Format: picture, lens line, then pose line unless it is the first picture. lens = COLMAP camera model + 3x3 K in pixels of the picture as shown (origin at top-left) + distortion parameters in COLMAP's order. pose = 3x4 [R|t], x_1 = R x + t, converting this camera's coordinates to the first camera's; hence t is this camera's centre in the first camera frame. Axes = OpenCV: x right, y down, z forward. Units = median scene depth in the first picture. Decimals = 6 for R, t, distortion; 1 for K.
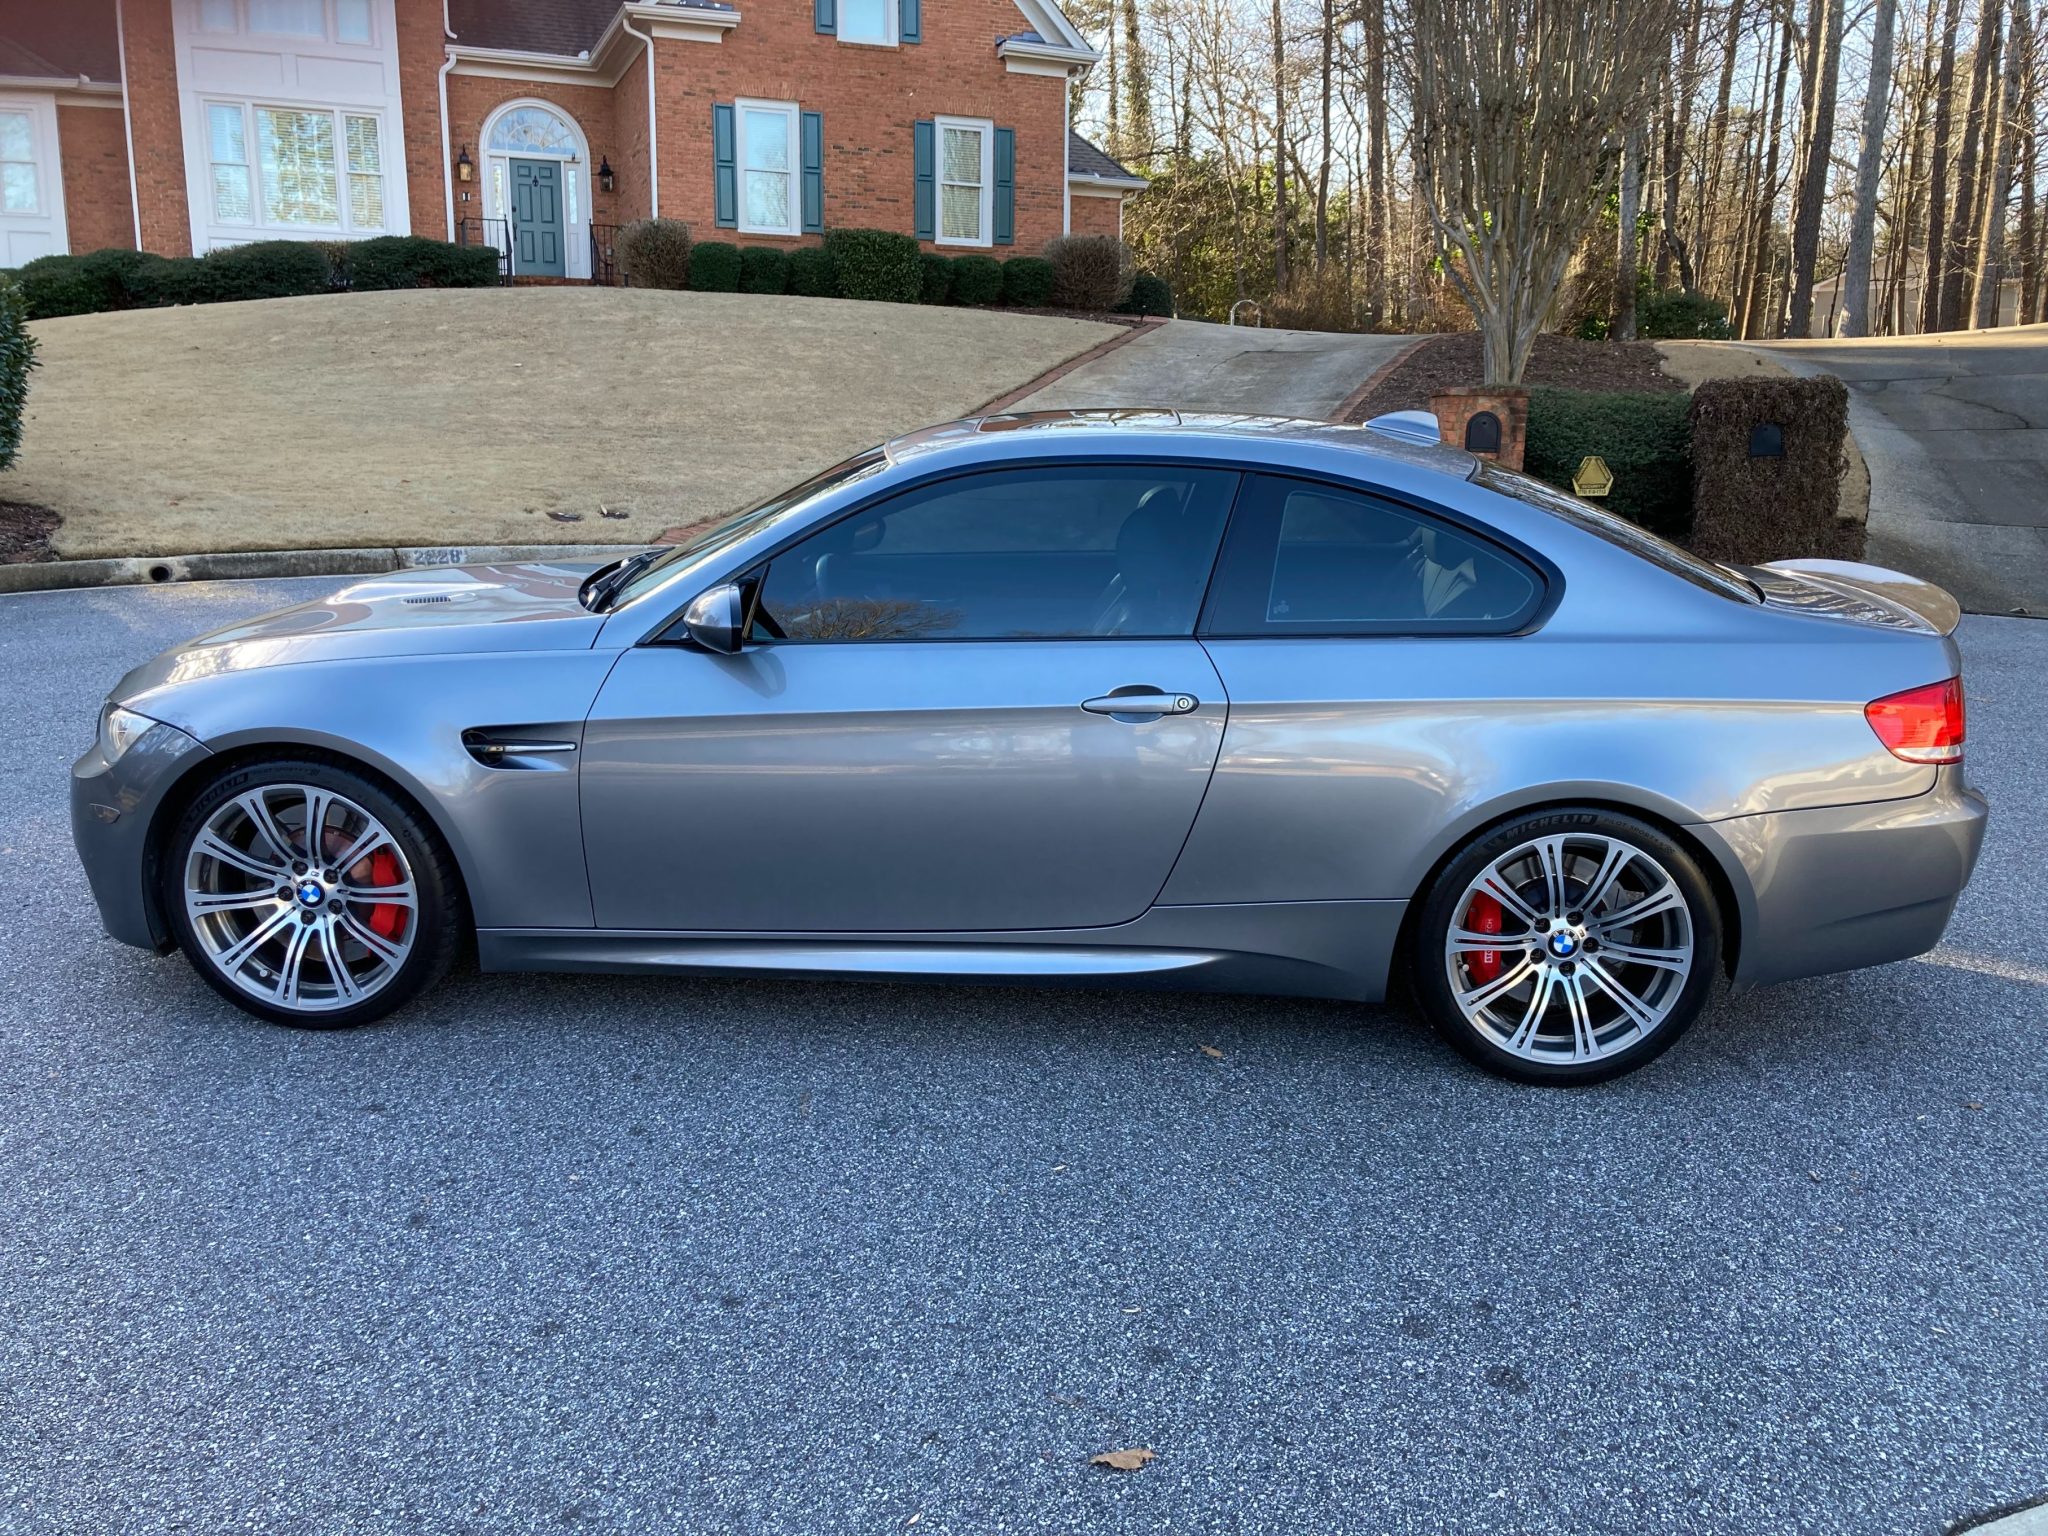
lens RADIAL K [[1630.3, 0, 1024.0], [0, 1630.3, 768.0], [0, 0, 1]] dist [0.011615, -0.002721]
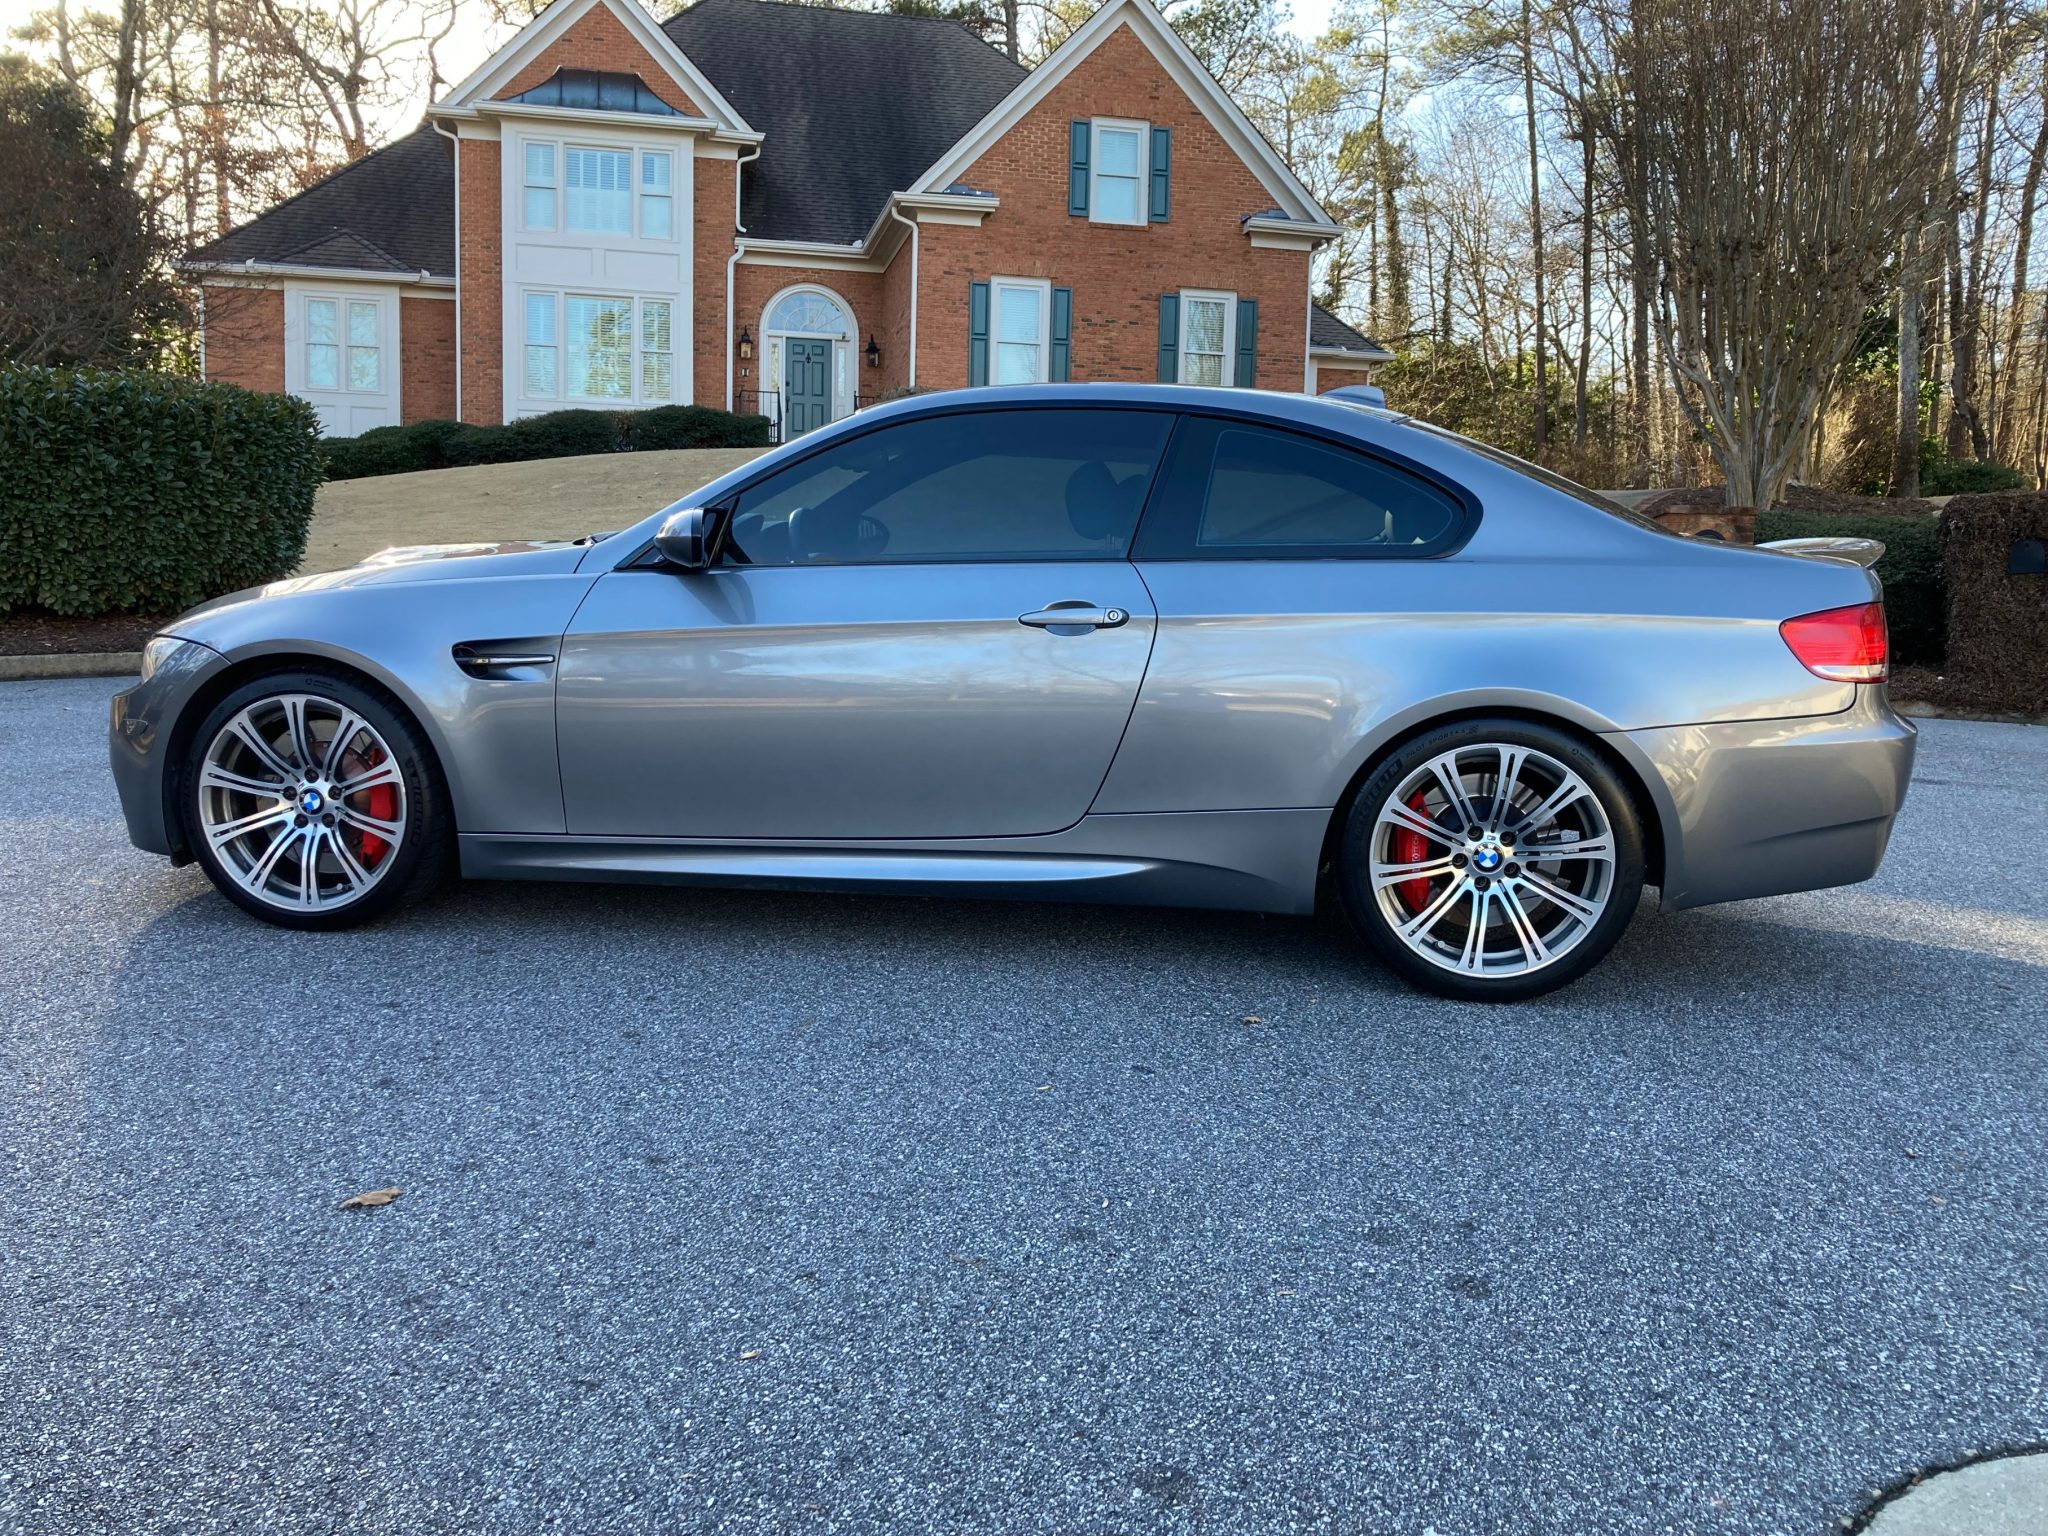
lens RADIAL K [[1620.5, 0, 1015.0], [0, 1620.5, 744.6], [0, 0, 1]] dist [0.016468, 0.009903]
pose [[0.987177, 0.023567, -0.157879, 0.012239], [-0.042076, 0.992481, -0.114939, 0.012896], [0.153984, 0.120108, 0.980746, 0.004412]]
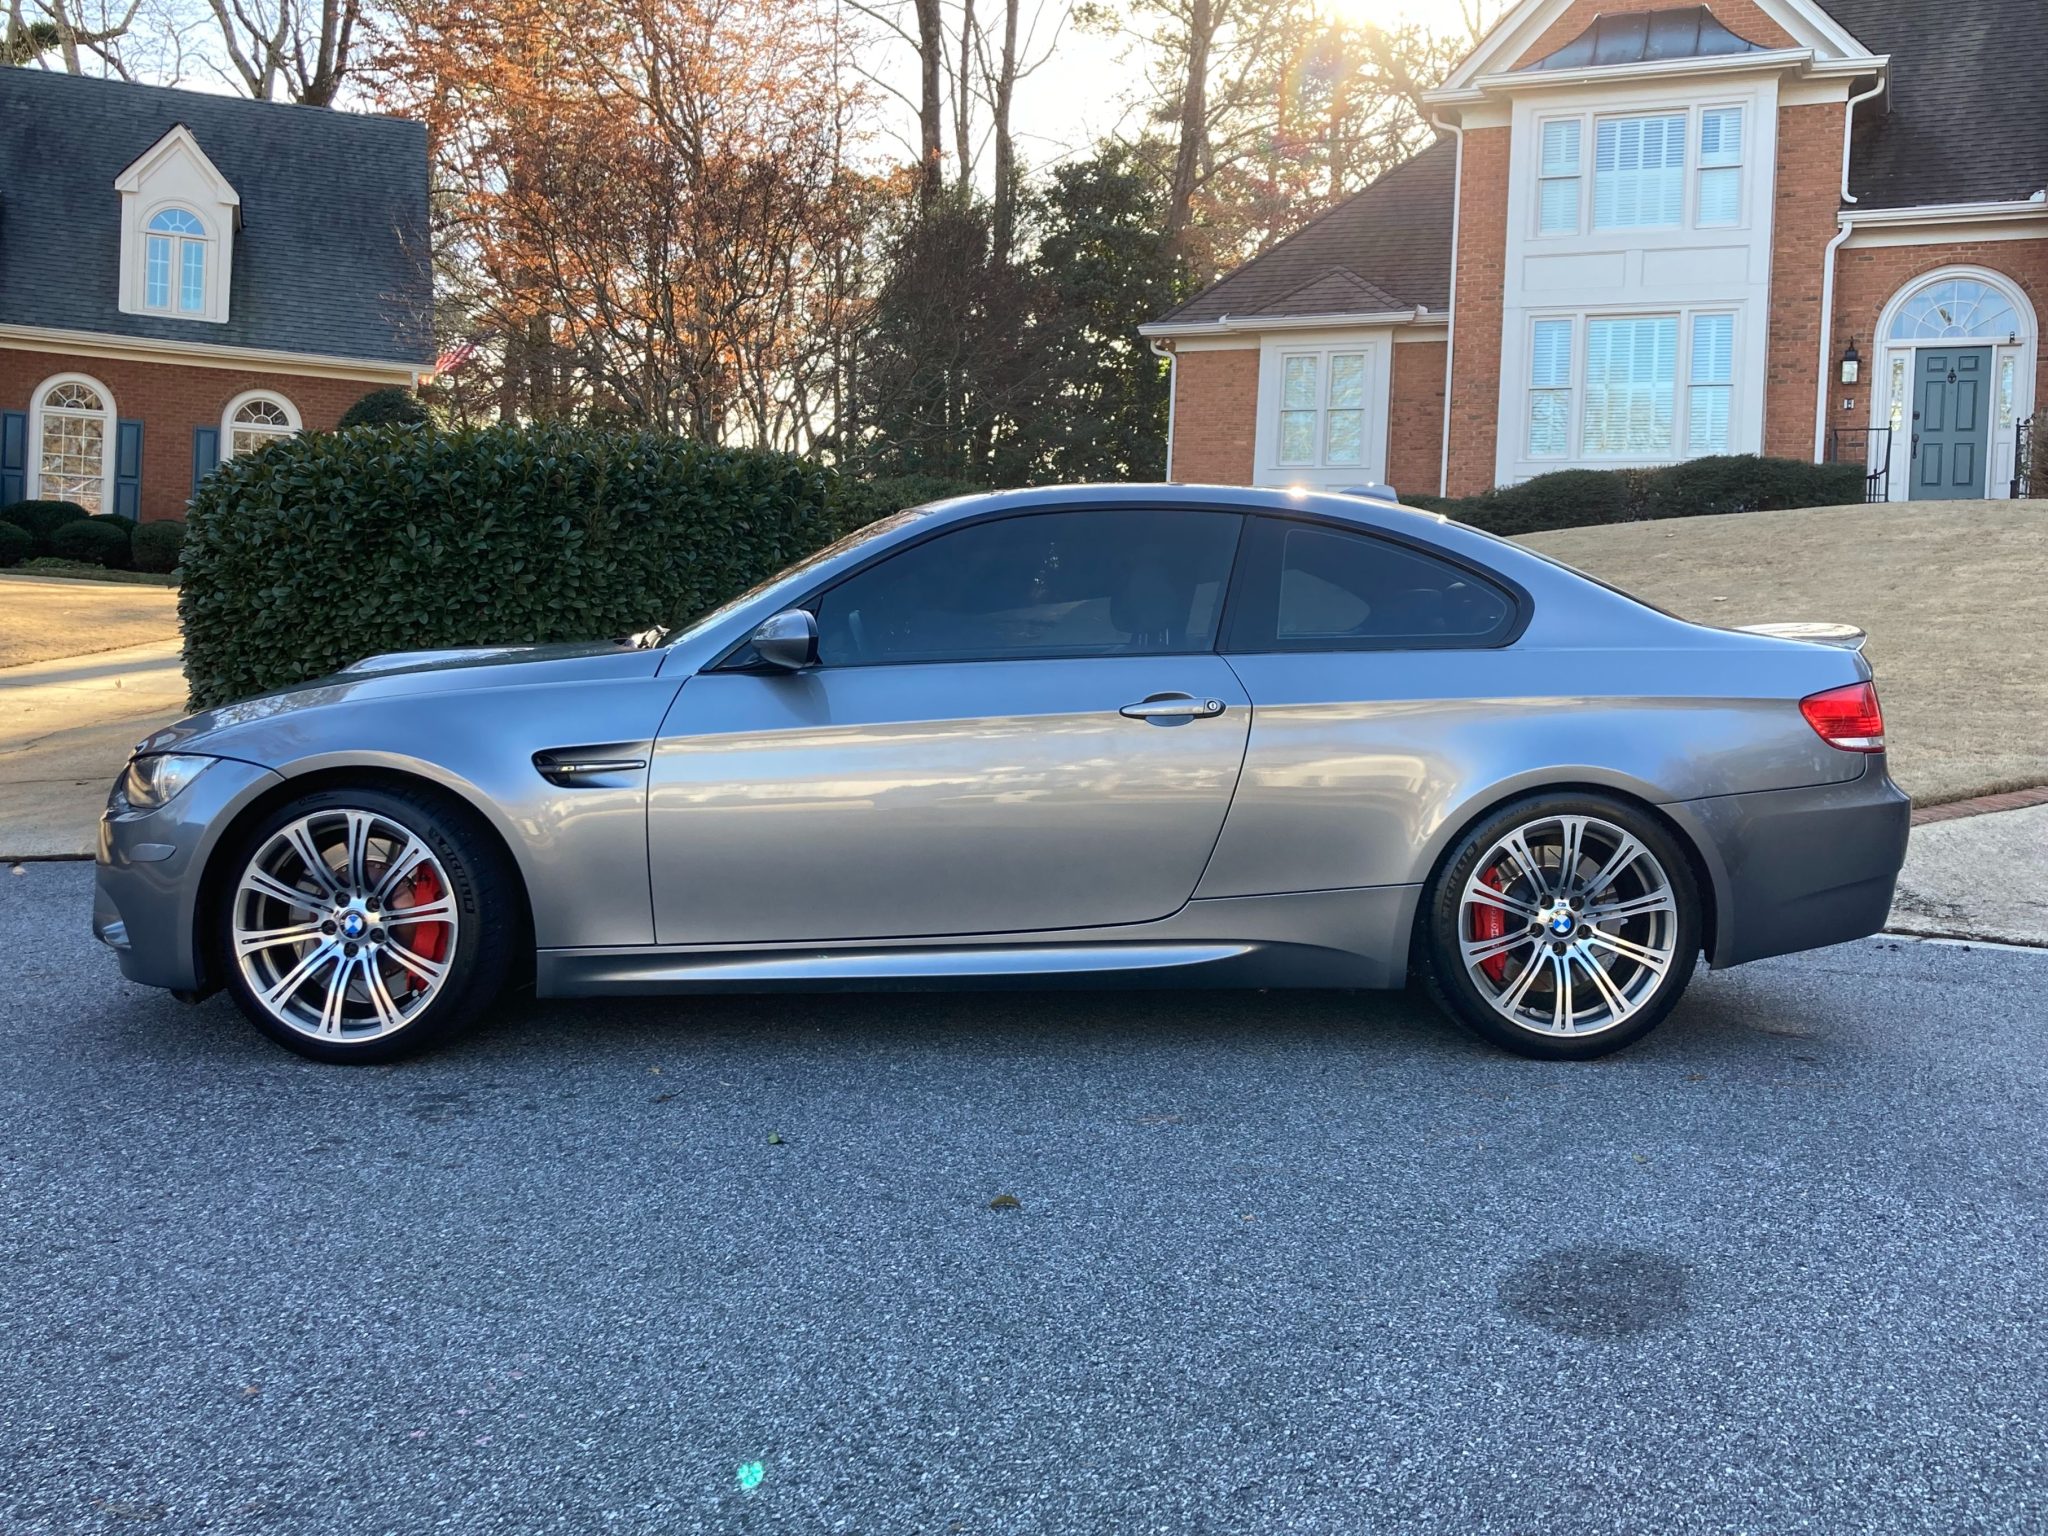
lens RADIAL K [[2044.3, 0, 1024.0], [0, 2044.3, 768.0], [0, 0, 1]] dist [0.054767, -0.109643]
pose [[0.726509, 0.039127, -0.686042, 0.040019], [-0.164015, 0.979395, -0.117831, -0.019779], [0.667296, 0.198126, 0.717957, 0.134654]]
